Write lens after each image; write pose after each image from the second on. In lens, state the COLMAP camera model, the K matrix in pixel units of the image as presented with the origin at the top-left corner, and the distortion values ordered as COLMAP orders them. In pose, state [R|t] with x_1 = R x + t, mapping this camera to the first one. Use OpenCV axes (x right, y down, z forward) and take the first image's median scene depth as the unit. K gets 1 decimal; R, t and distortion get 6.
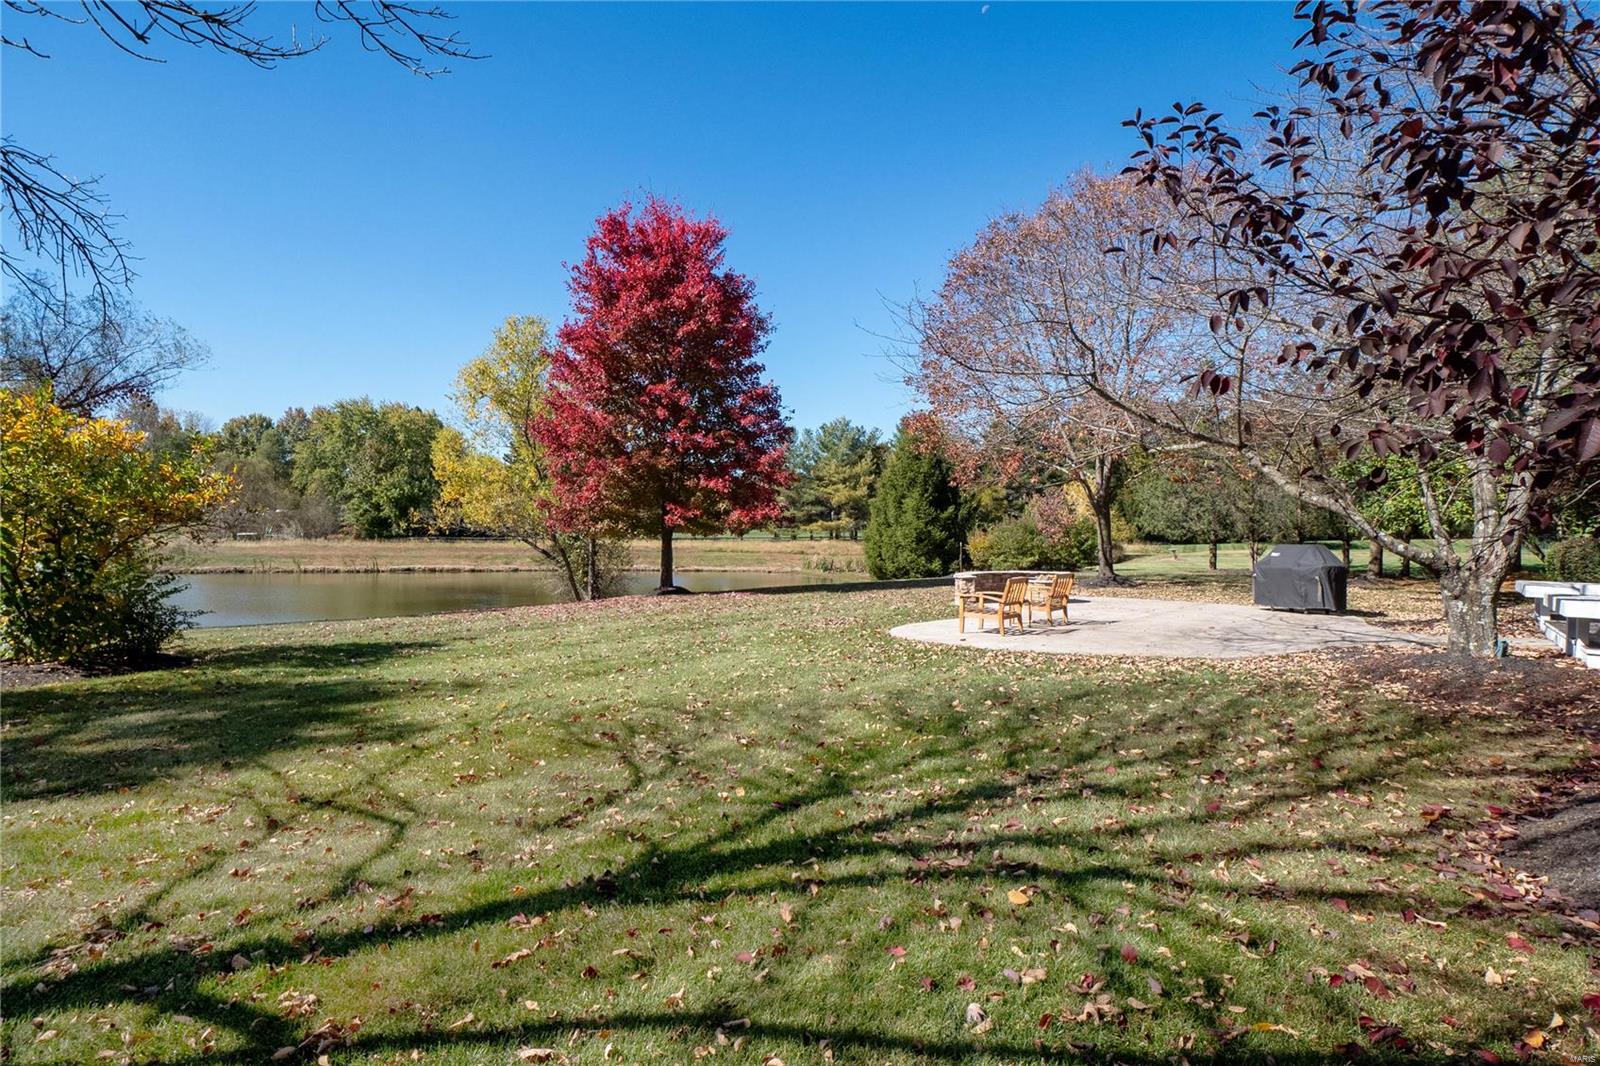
lens RADIAL K [[821.1, 0, 800.0], [0, 821.1, 533.0], [0, 0, 1]] dist [-0.002061, -0.000187]
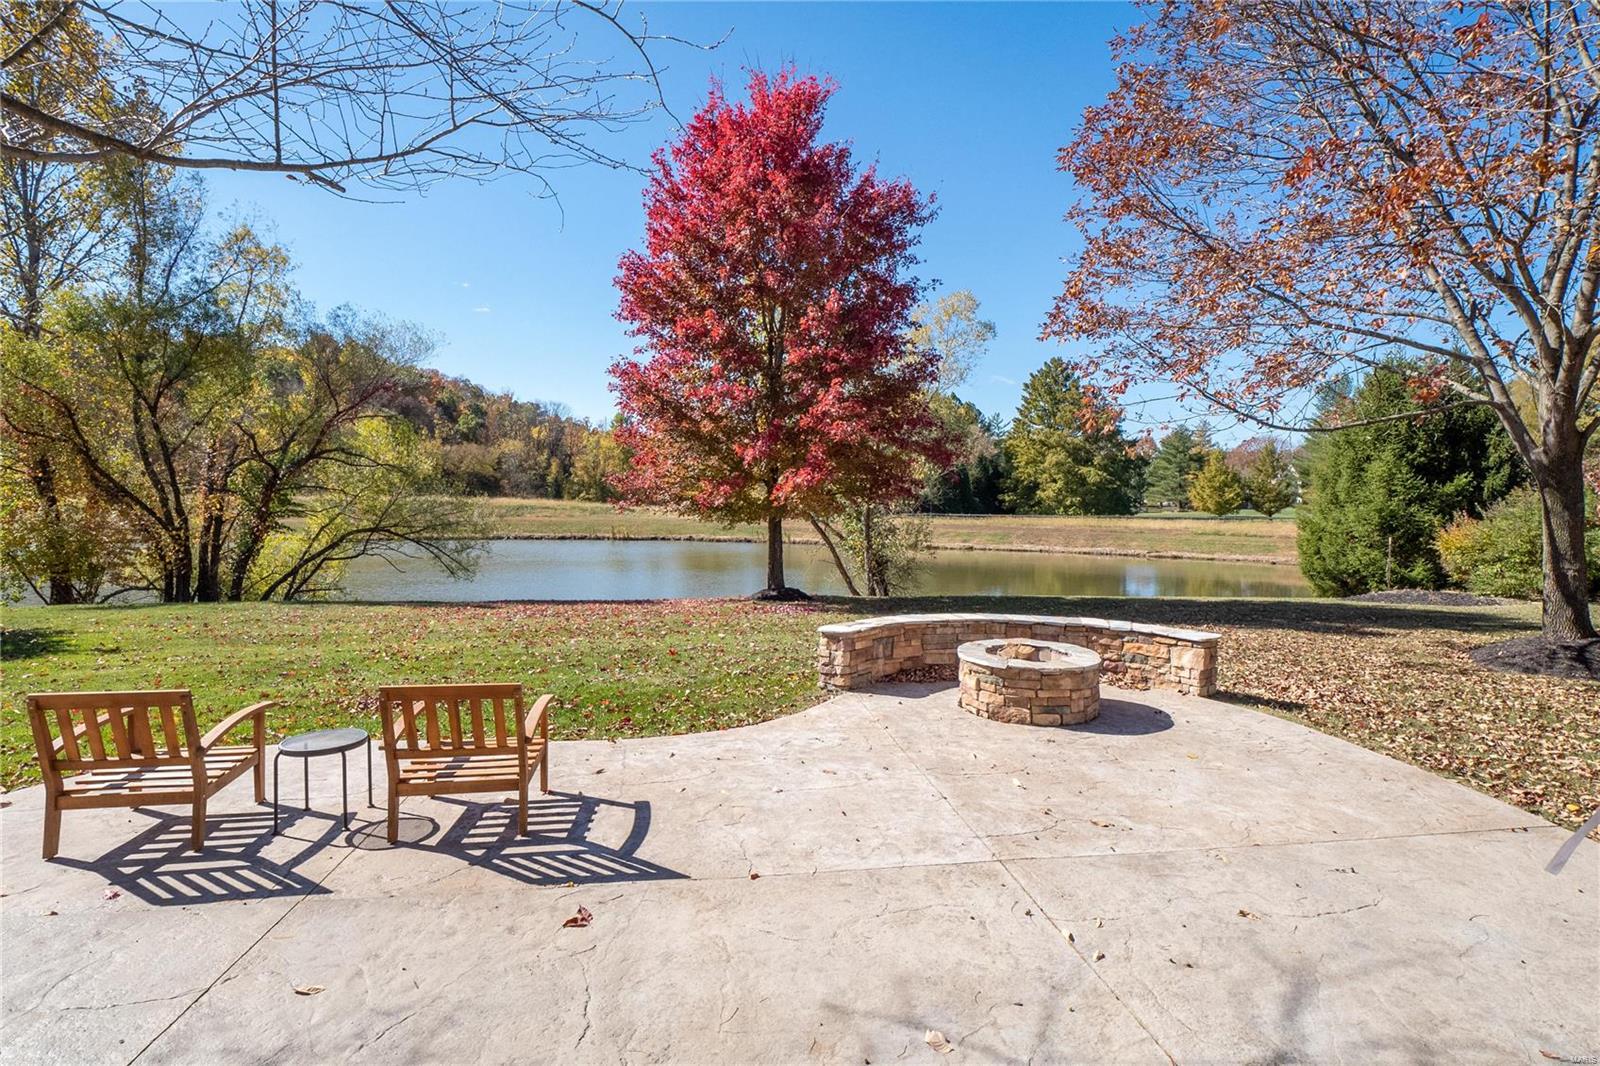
lens RADIAL K [[821.1, 0, 800.0], [0, 821.1, 533.0], [0, 0, 1]] dist [-0.002061, -0.000187]
pose [[0.774499, 0.026580, -0.632017, 0.190262], [-0.007822, 0.999443, 0.032447, -0.004760], [0.632527, -0.020187, 0.774275, 0.237210]]
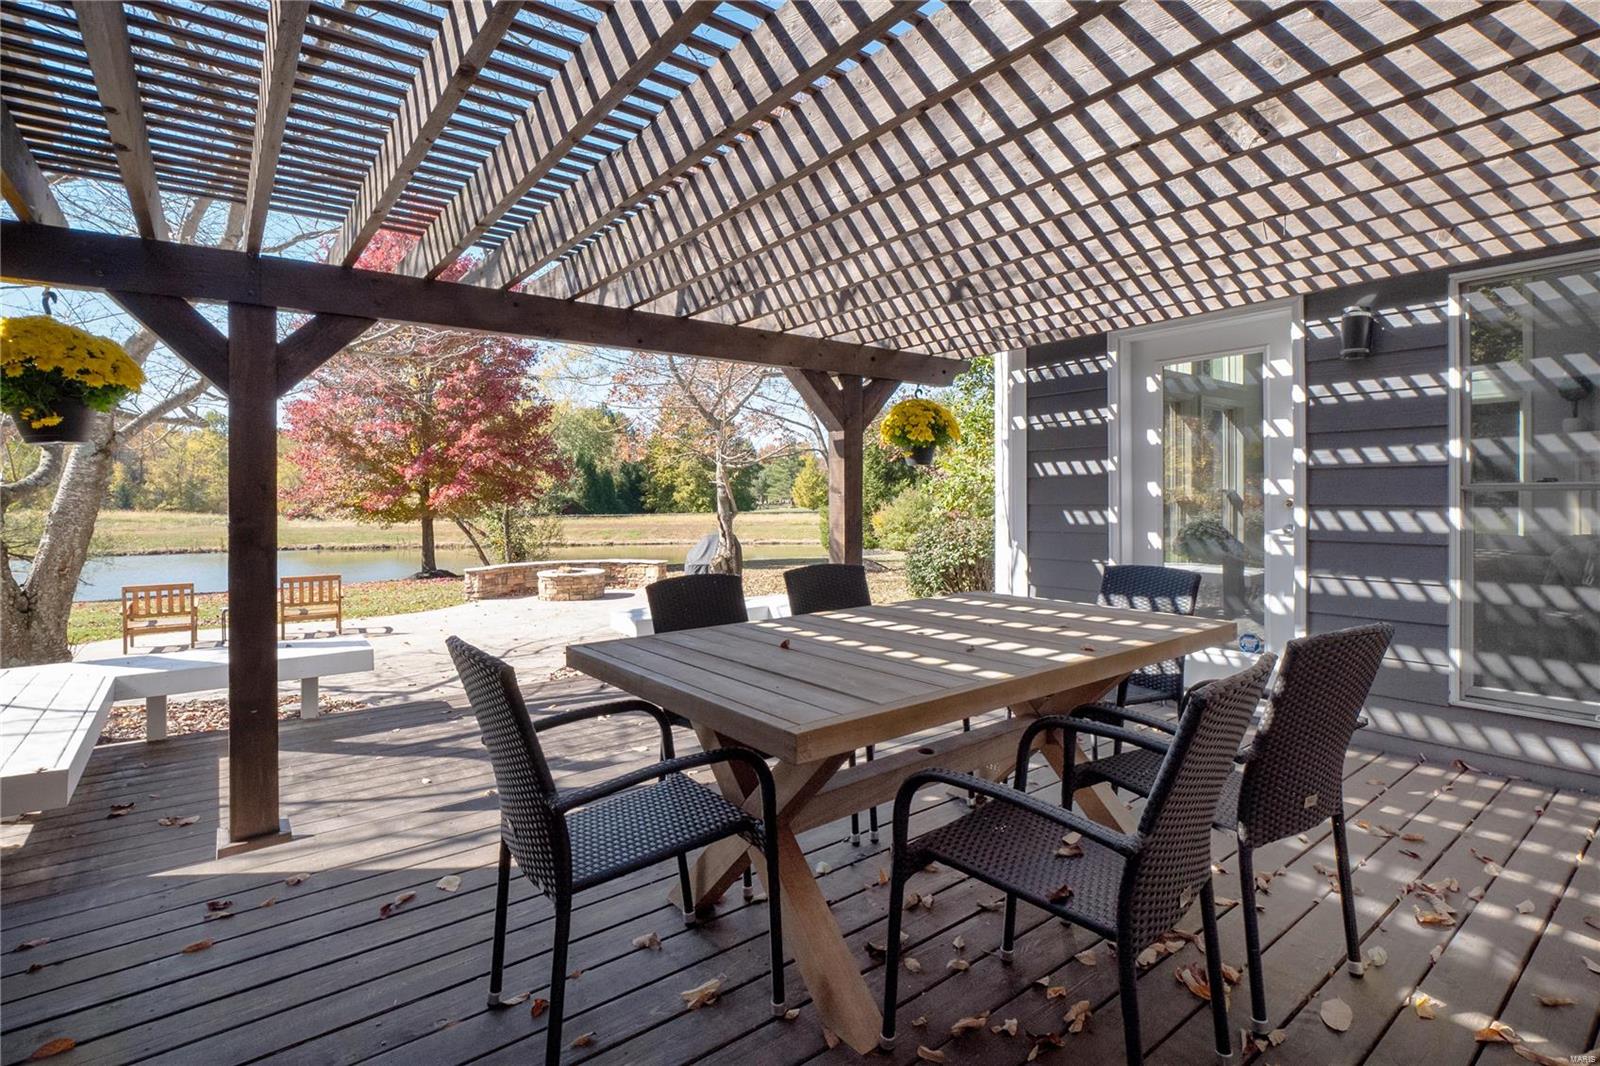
lens RADIAL K [[774.0, 0, 830.7], [0, 774.0, 484.9], [0, 0, 1]] dist [-0.002047, -0.000302]
pose [[0.975971, -0.023440, -0.216635, 0.299213], [0.018121, 0.999484, -0.026505, -0.002626], [0.217145, 0.021942, 0.975893, 0.097330]]
